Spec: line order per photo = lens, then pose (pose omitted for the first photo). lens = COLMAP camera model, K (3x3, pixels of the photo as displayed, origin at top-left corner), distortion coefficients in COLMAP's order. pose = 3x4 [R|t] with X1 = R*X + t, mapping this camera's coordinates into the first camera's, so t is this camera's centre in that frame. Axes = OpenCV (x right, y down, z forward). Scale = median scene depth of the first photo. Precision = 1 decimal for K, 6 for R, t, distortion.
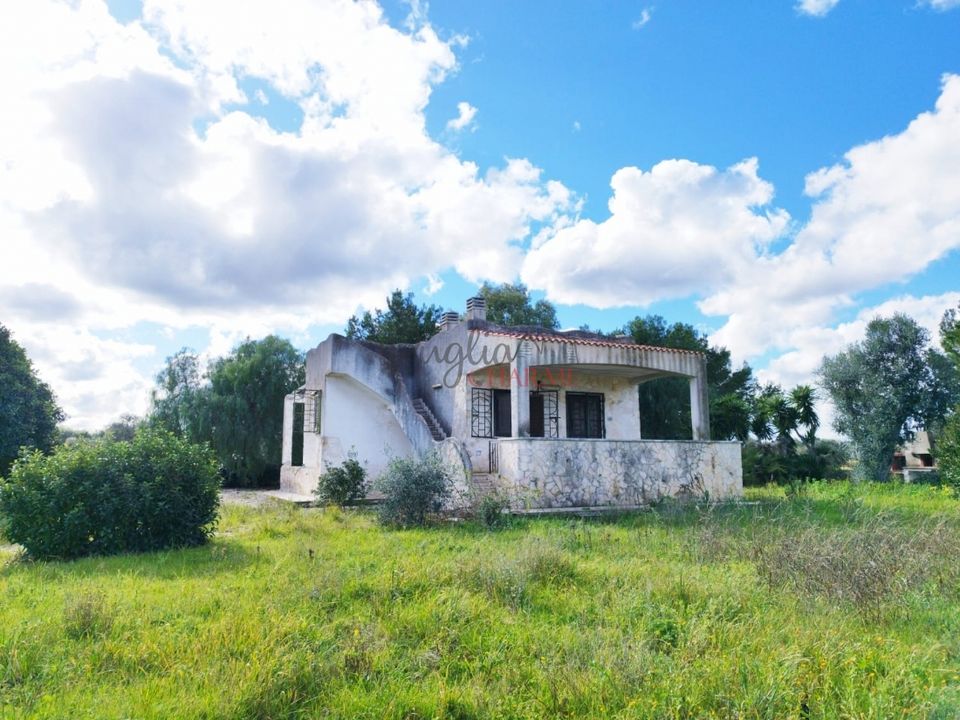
lens RADIAL K [[726.1, 0, 479.9], [0, 726.1, 371.1], [0, 0, 1]] dist [0.011188, 0.005120]
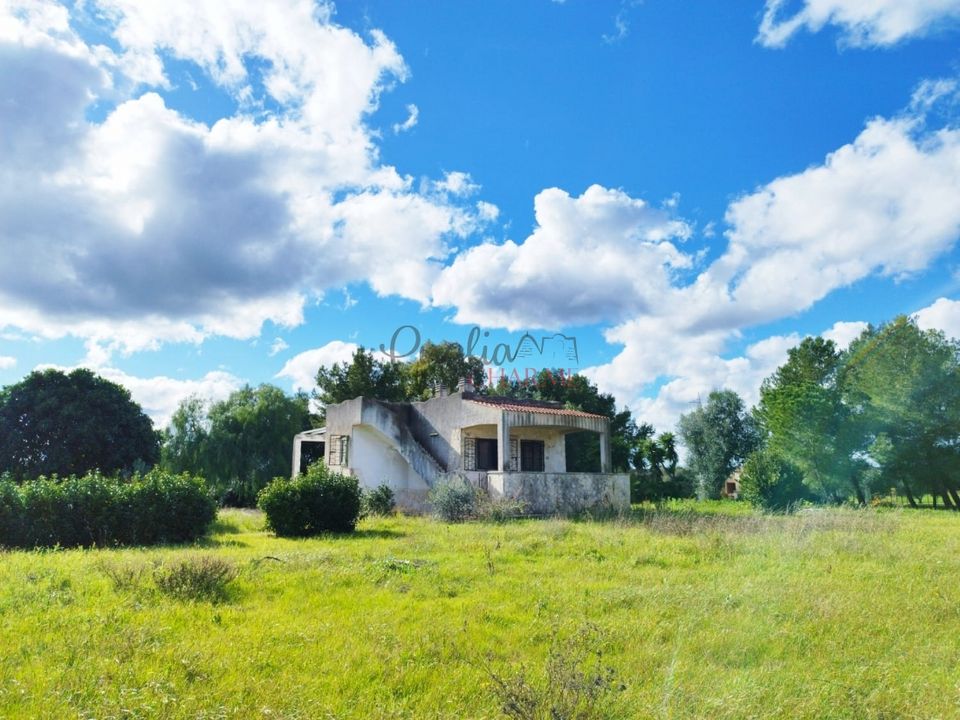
lens RADIAL K [[958.7, 0, 480.0], [0, 958.7, 360.0], [0, 0, 1]] dist [0.056446, -0.042303]
pose [[0.975788, 0.028693, 0.216830, -0.370145], [-0.026822, 0.999573, -0.011566, -0.103636], [-0.217070, 0.005470, 0.976141, -0.856082]]
